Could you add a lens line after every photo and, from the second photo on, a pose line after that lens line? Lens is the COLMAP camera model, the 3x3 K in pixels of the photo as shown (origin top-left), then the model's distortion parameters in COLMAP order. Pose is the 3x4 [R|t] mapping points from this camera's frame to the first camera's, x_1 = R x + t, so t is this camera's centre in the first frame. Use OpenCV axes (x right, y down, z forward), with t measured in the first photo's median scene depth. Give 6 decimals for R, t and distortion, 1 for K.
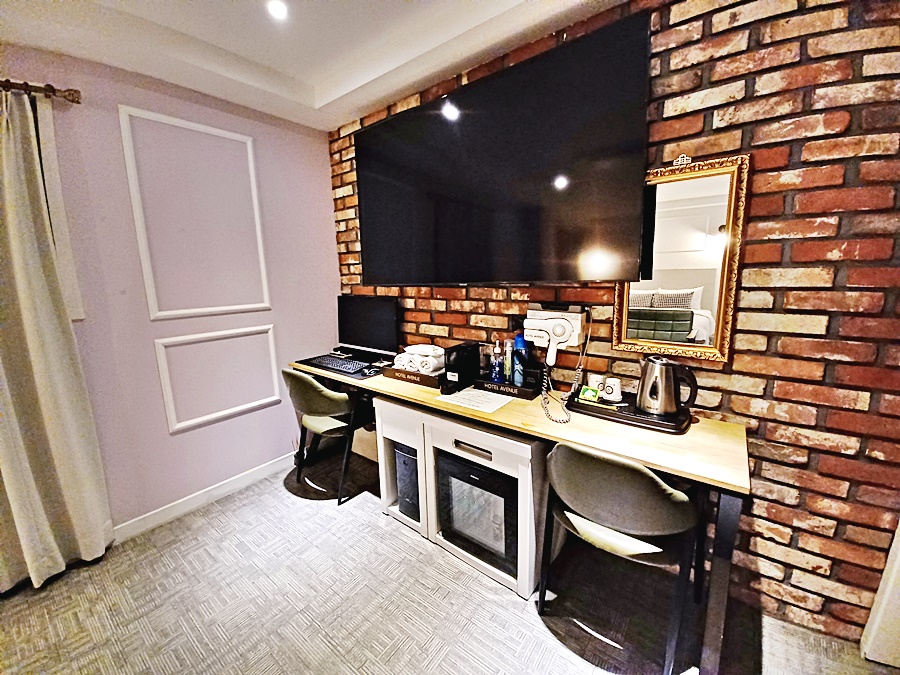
lens RADIAL K [[358.0, 0, 448.2], [0, 358.0, 333.0], [0, 0, 1]] dist [-0.020703, -0.000810]
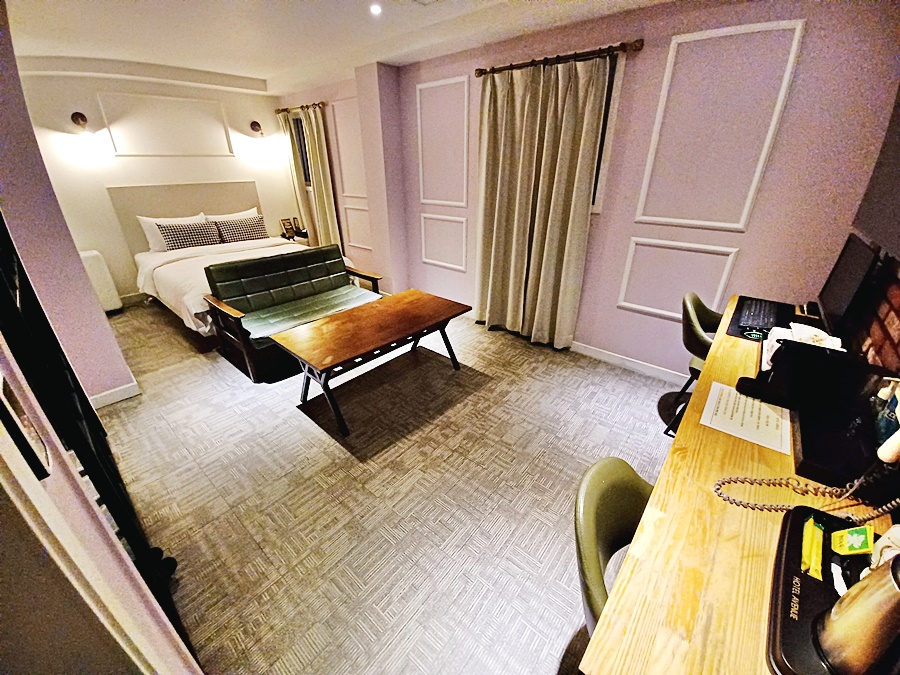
lens RADIAL K [[358.0, 0, 448.2], [0, 358.0, 336.1], [0, 0, 1]] dist [-0.020703, -0.000810]
pose [[-0.067128, 0.449804, -0.890601, 0.601683], [-0.151619, 0.877649, 0.454691, -0.160770], [0.986157, 0.165554, 0.009284, 0.356516]]
